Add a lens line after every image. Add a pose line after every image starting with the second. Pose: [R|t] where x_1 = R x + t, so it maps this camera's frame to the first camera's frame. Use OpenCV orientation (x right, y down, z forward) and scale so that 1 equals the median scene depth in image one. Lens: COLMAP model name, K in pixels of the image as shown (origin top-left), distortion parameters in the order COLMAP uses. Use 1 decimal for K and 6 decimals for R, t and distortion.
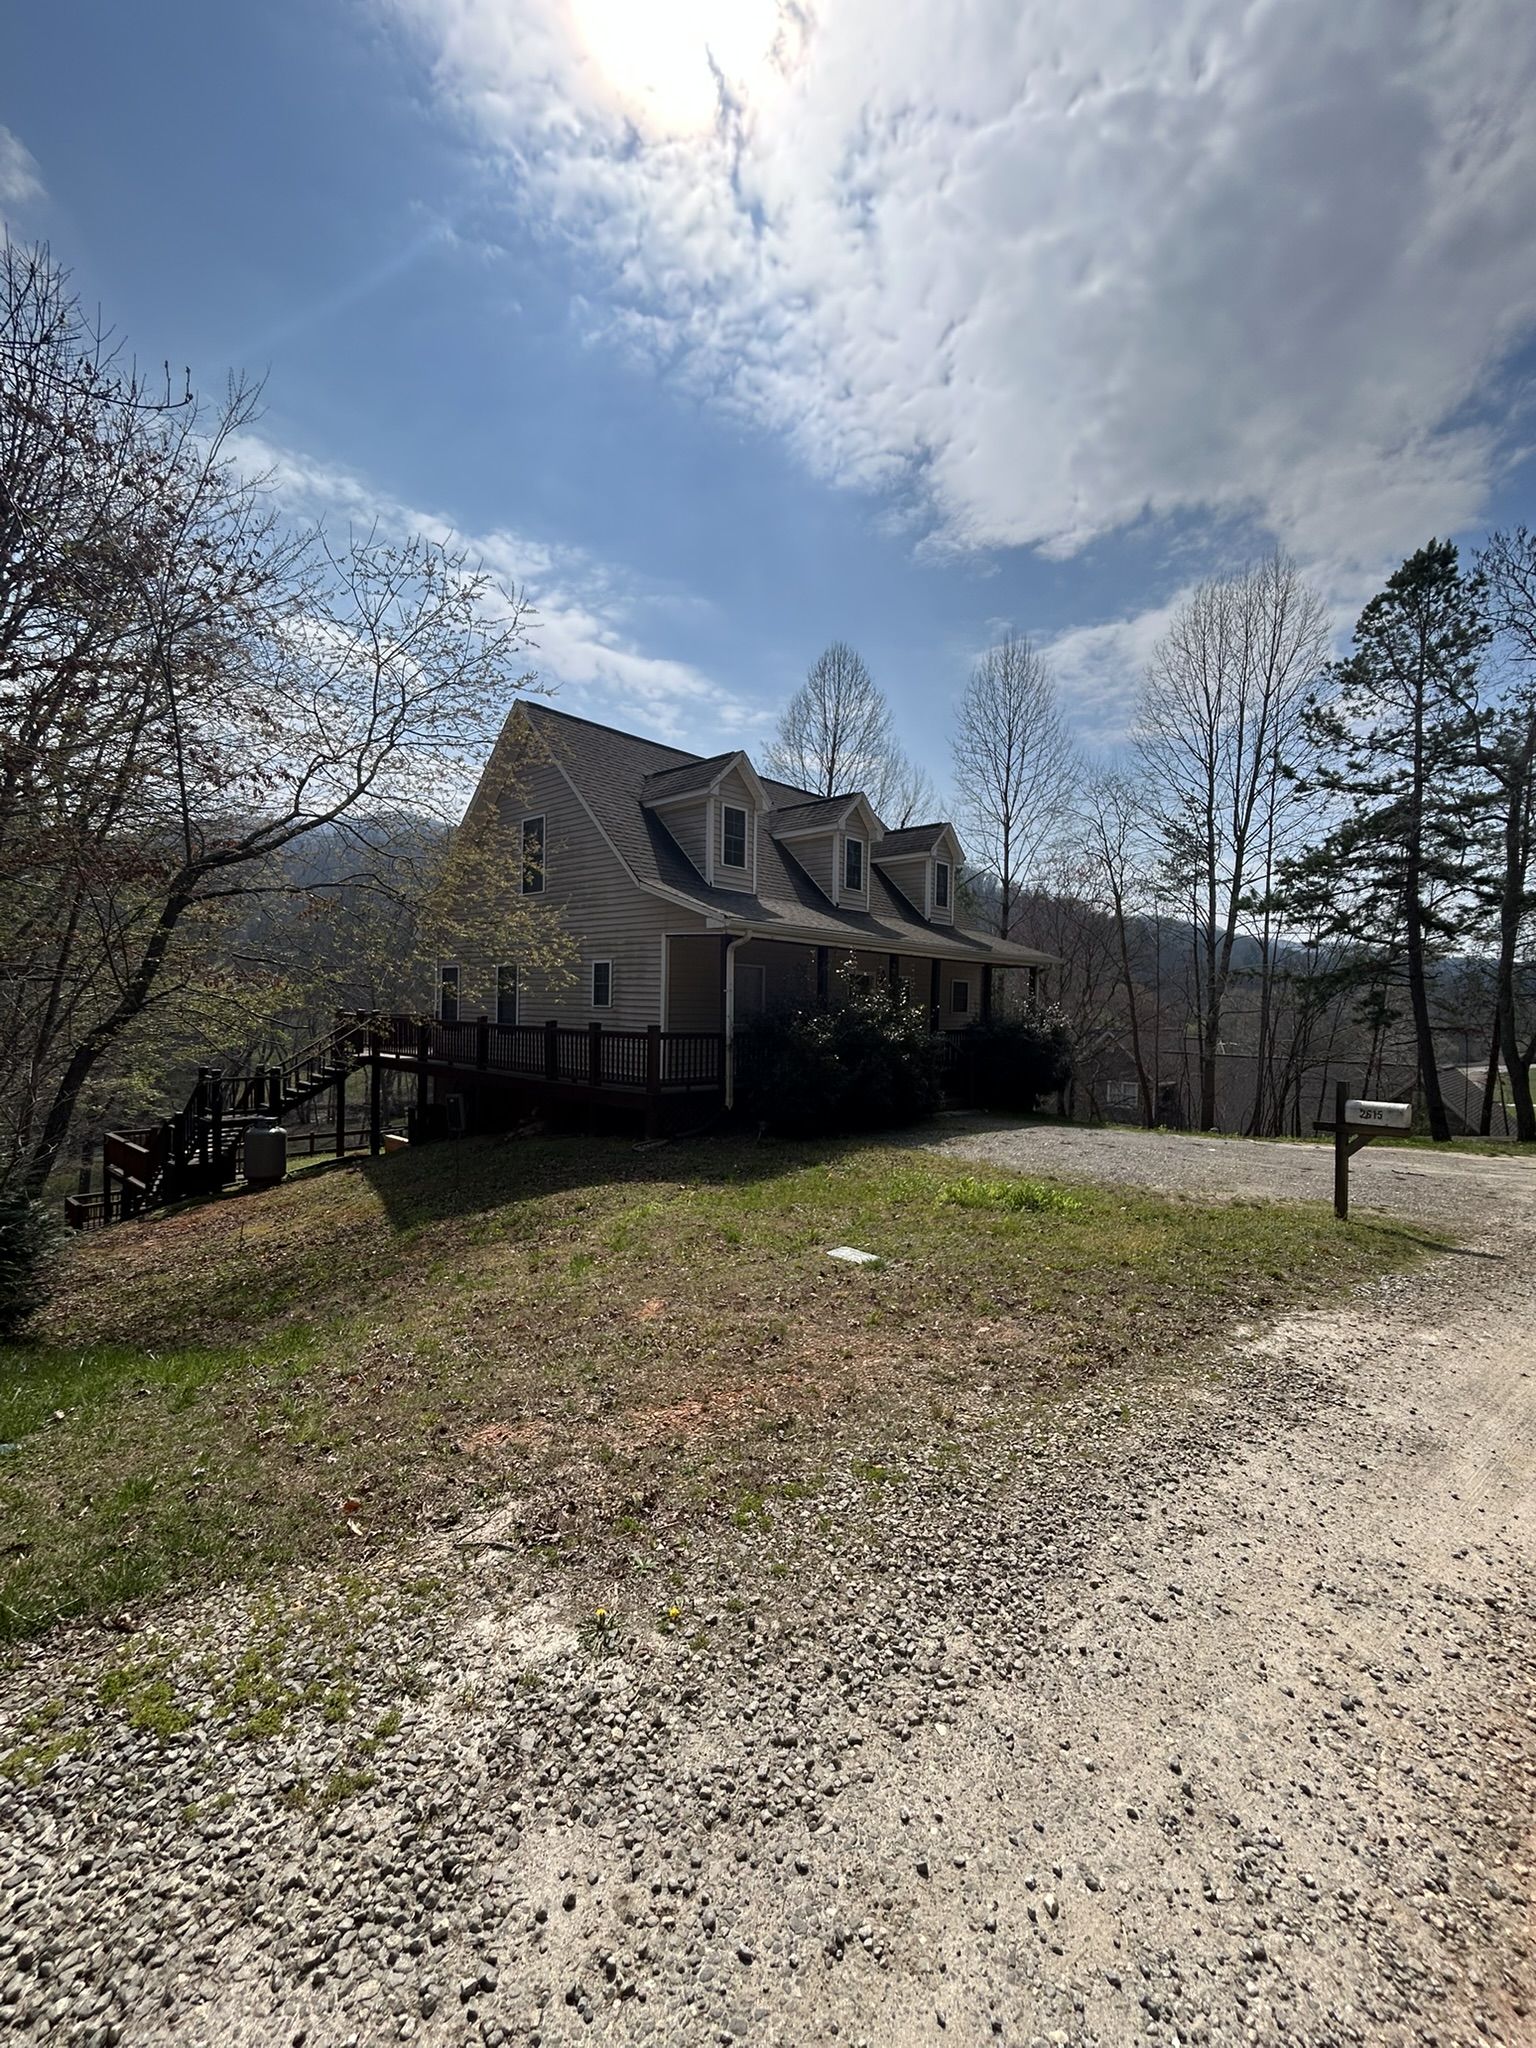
lens RADIAL K [[821.7, 0, 764.6], [0, 821.7, 1039.5], [0, 0, 1]] dist [-0.000953, -0.000030]
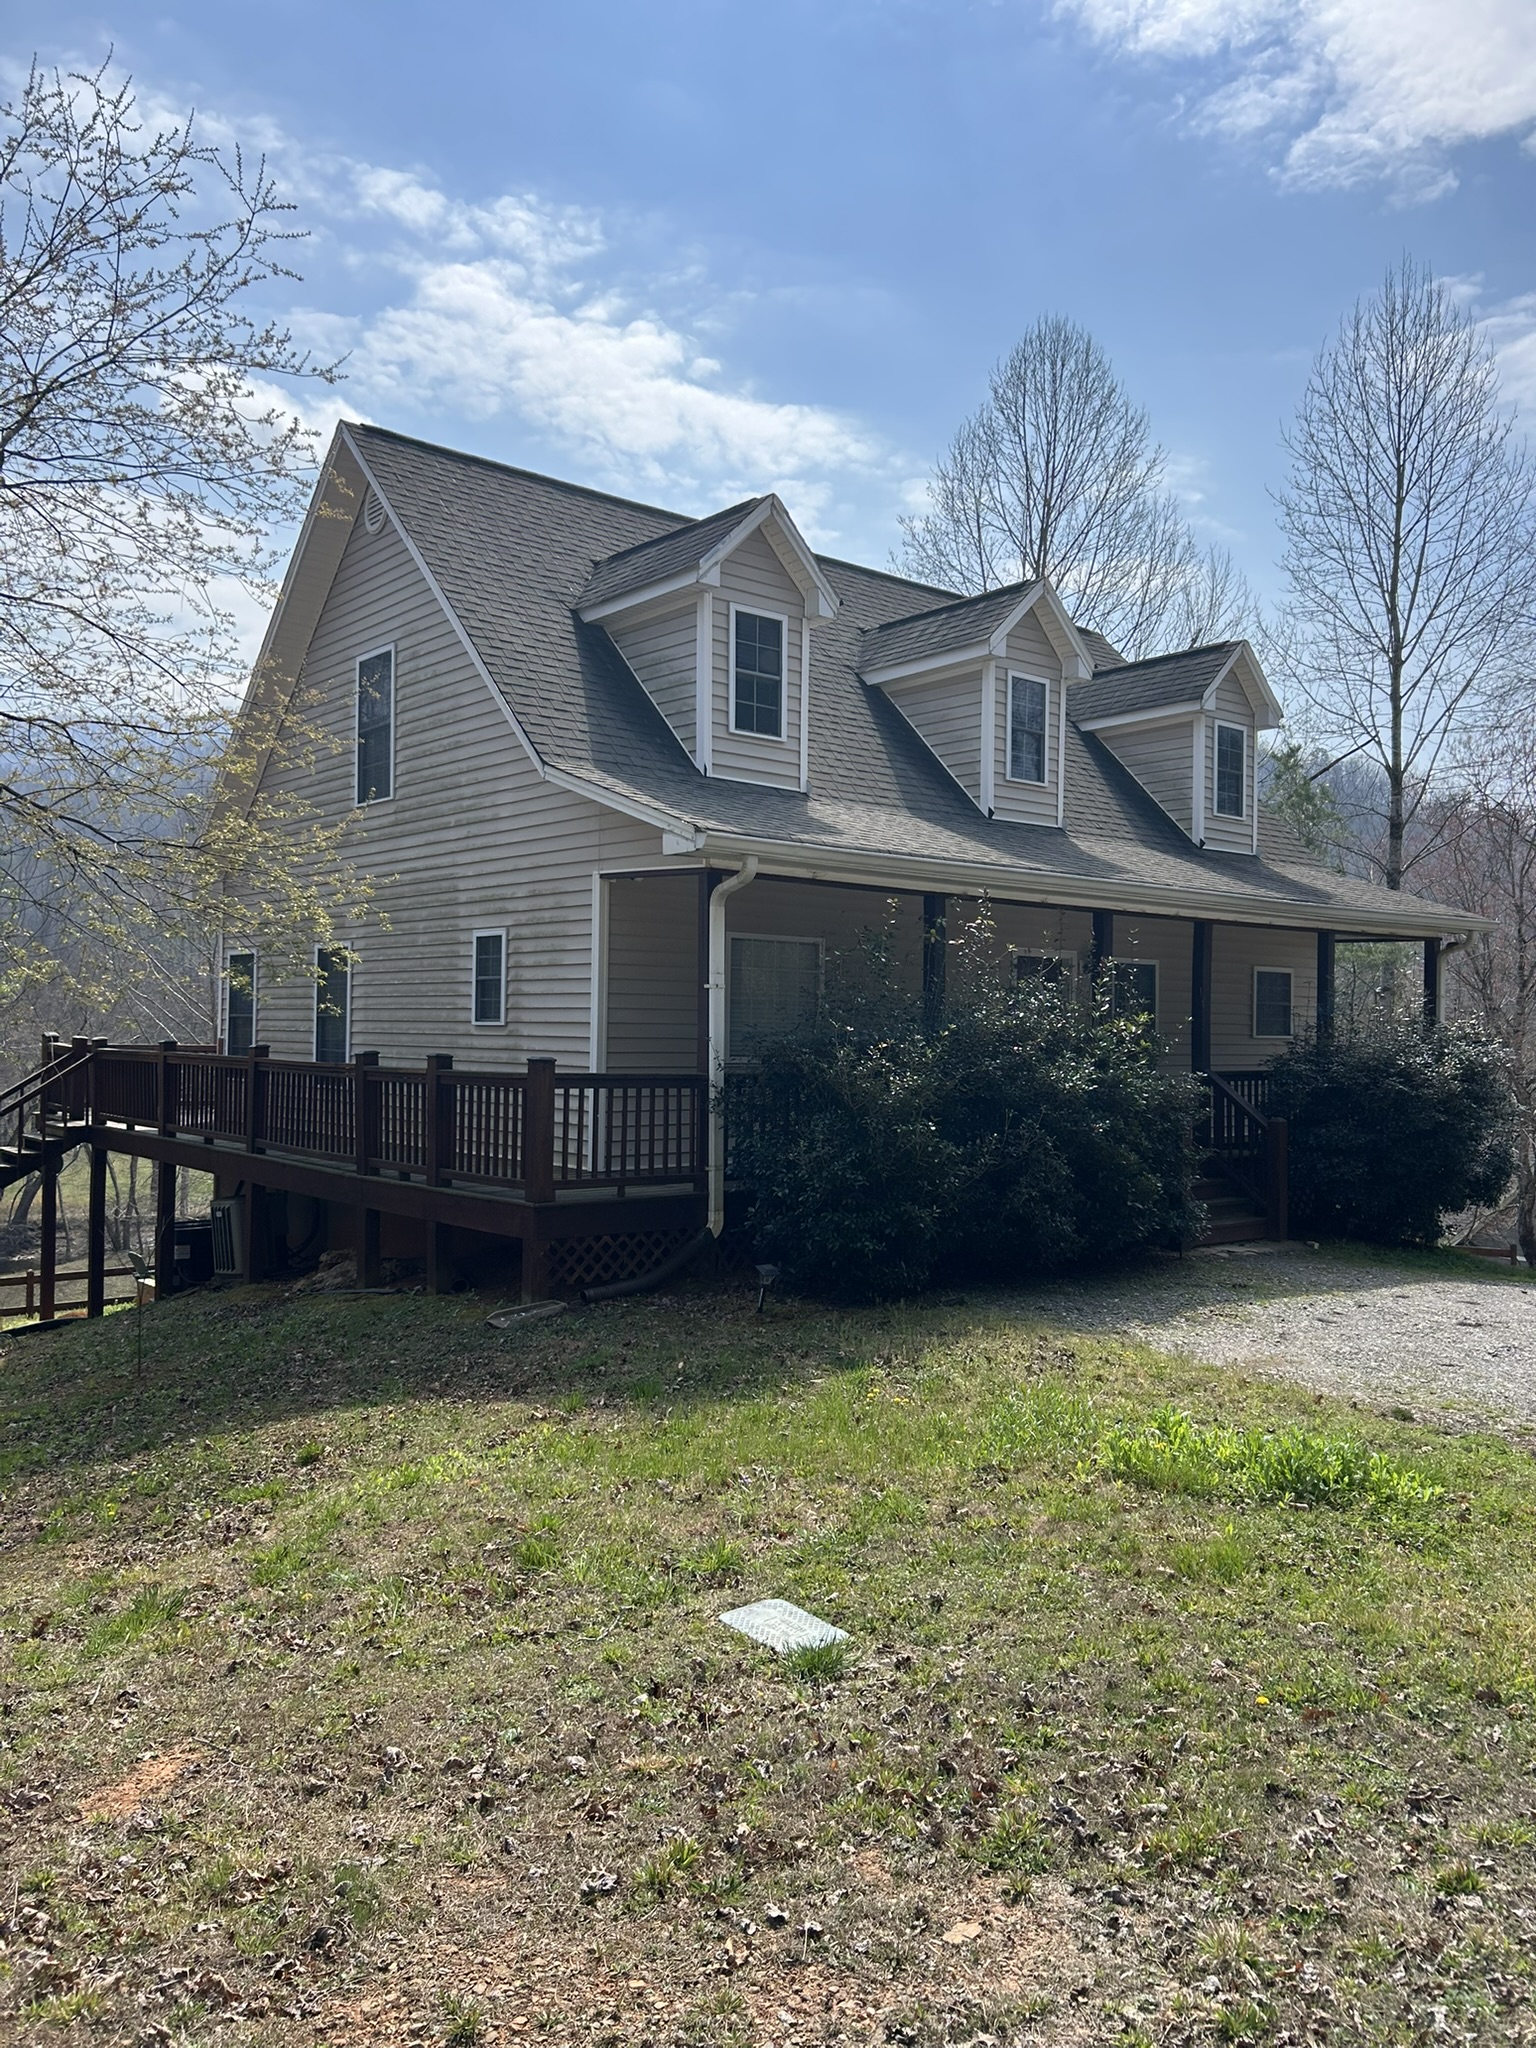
lens RADIAL K [[1538.8, 0, 774.1], [0, 1538.8, 1036.3], [0, 0, 1]] dist [0.046615, -0.053980]
pose [[0.992925, -0.005188, -0.118631, 0.079846], [0.000475, 0.999211, -0.039722, 0.004149], [0.118744, 0.039385, 0.992144, 0.104461]]
